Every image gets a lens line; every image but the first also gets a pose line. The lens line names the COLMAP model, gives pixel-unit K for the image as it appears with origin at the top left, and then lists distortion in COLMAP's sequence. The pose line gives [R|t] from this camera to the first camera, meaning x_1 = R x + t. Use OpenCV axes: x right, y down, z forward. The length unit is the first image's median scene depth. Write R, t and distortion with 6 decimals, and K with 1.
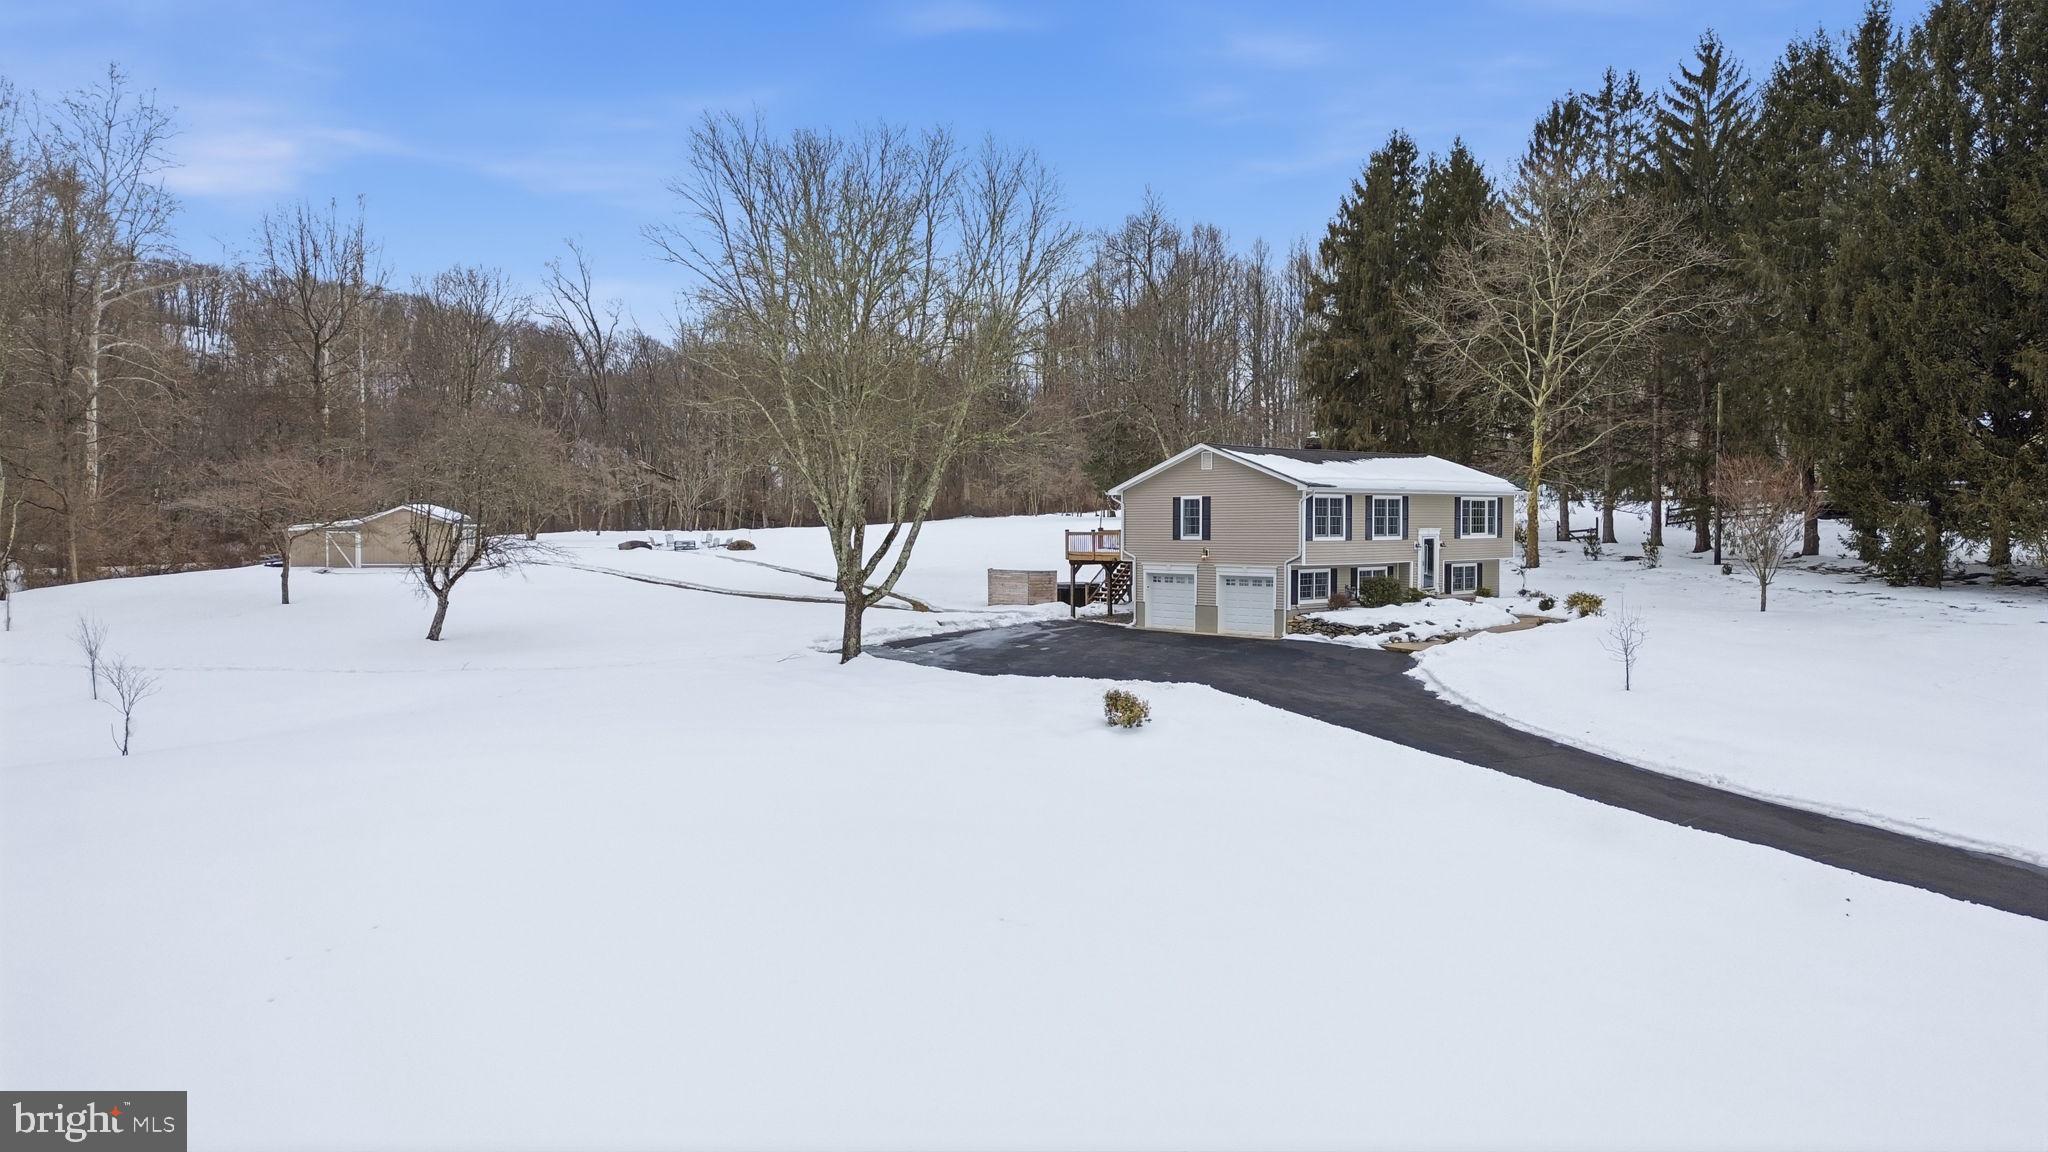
lens RADIAL K [[1450.2, 0, 1019.6], [0, 1450.2, 576.6], [0, 0, 1]] dist [0.111776, -0.127183]
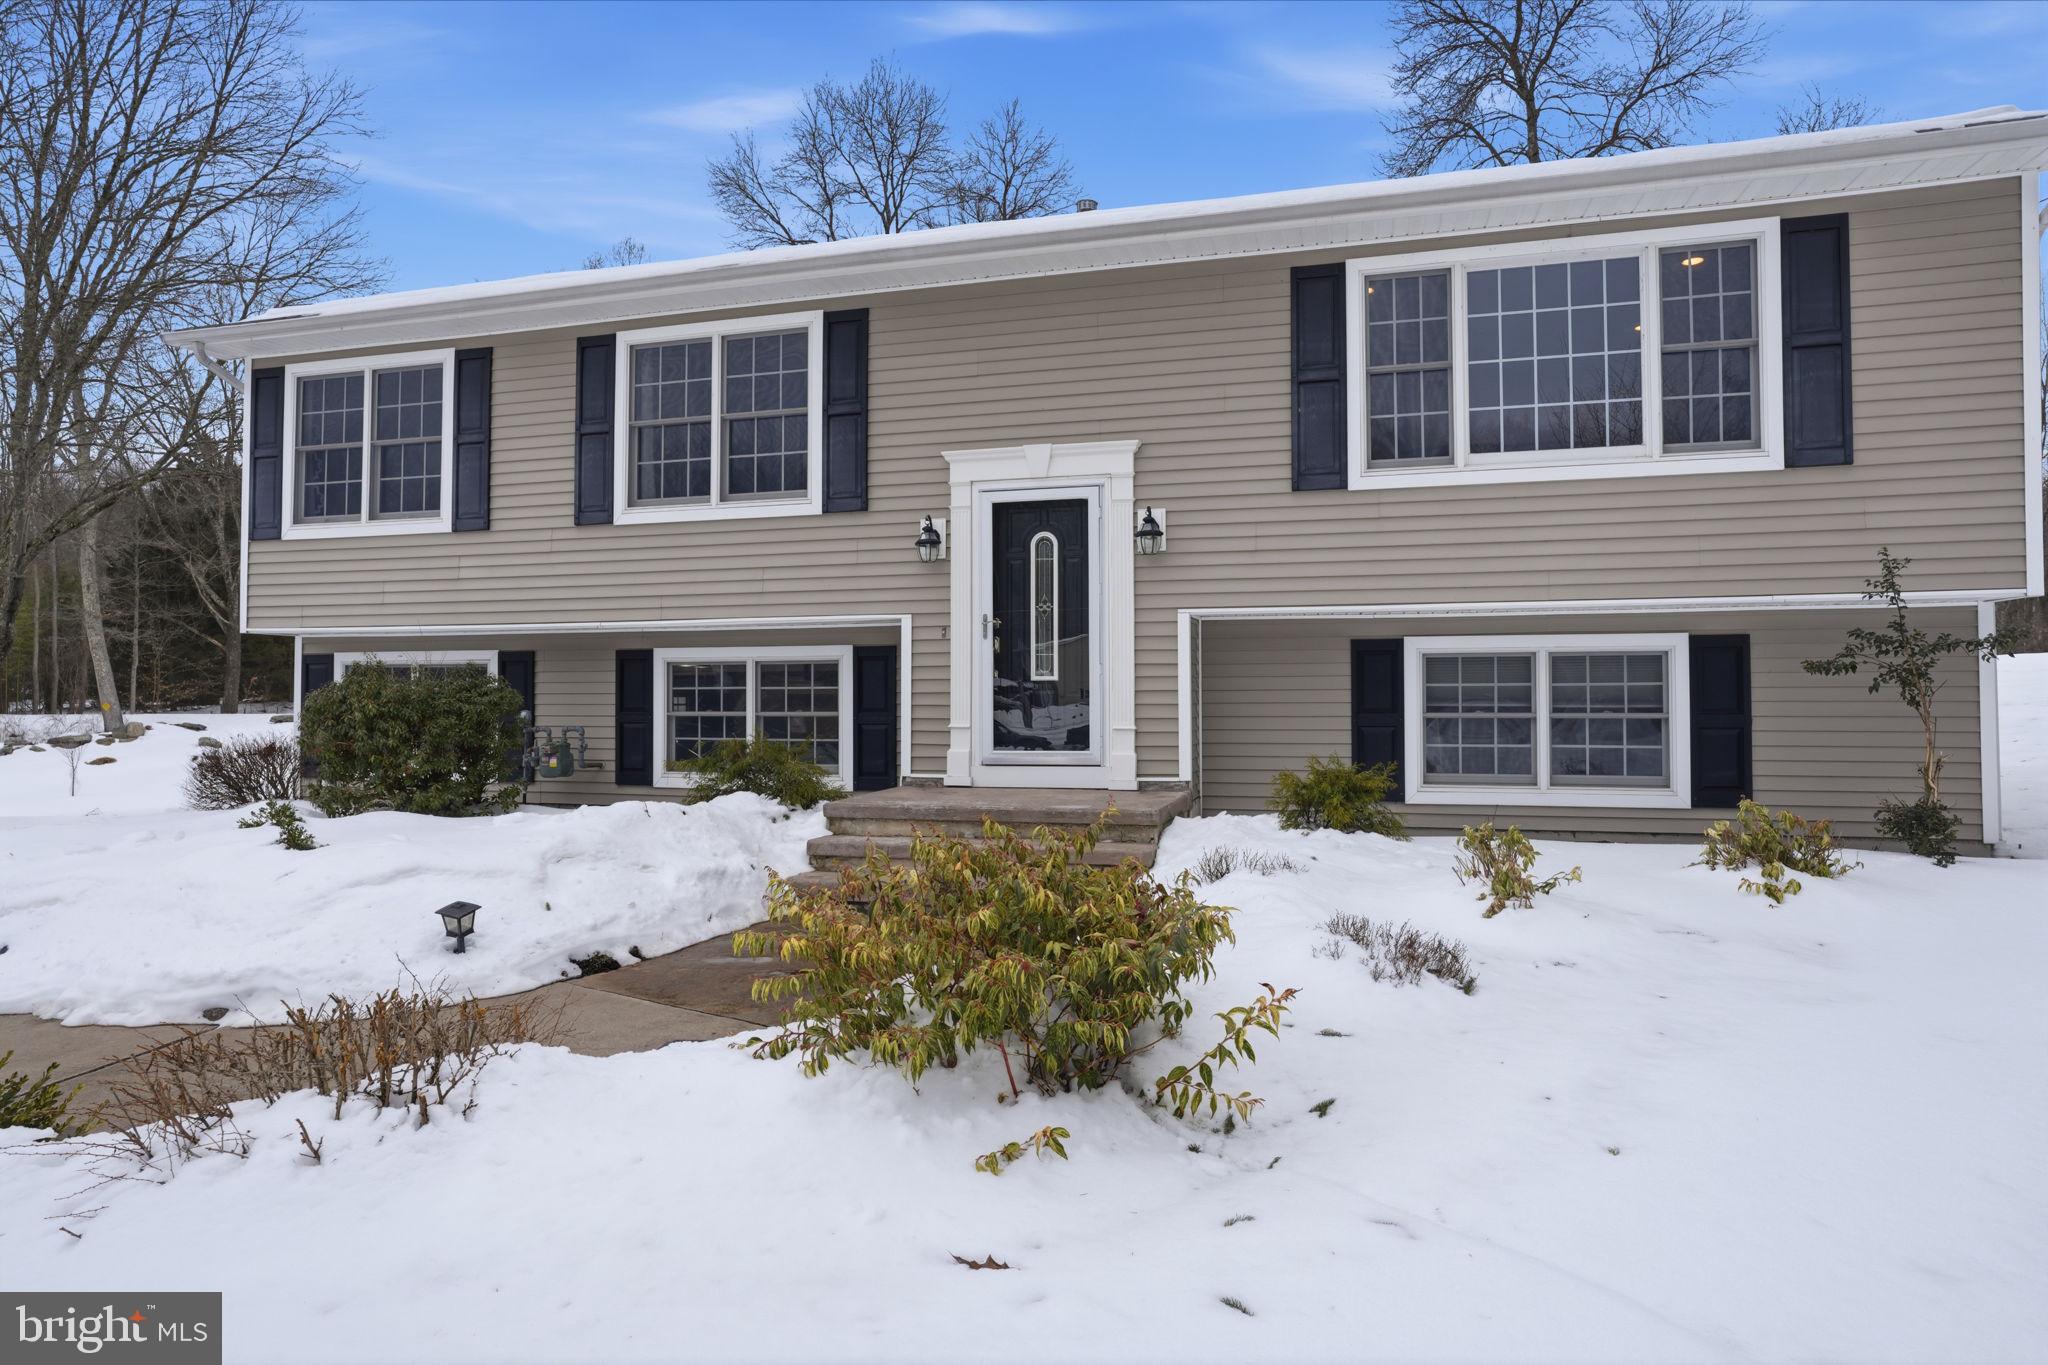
lens RADIAL K [[1217.2, 0, 1012.6], [0, 1217.2, 678.2], [0, 0, 1]] dist [-0.047572, 0.039034]
pose [[0.517428, -0.015260, -0.855591, 0.421030], [-0.033967, 0.998687, -0.038354, 0.004196], [0.855052, 0.048907, 0.516230, 0.922238]]
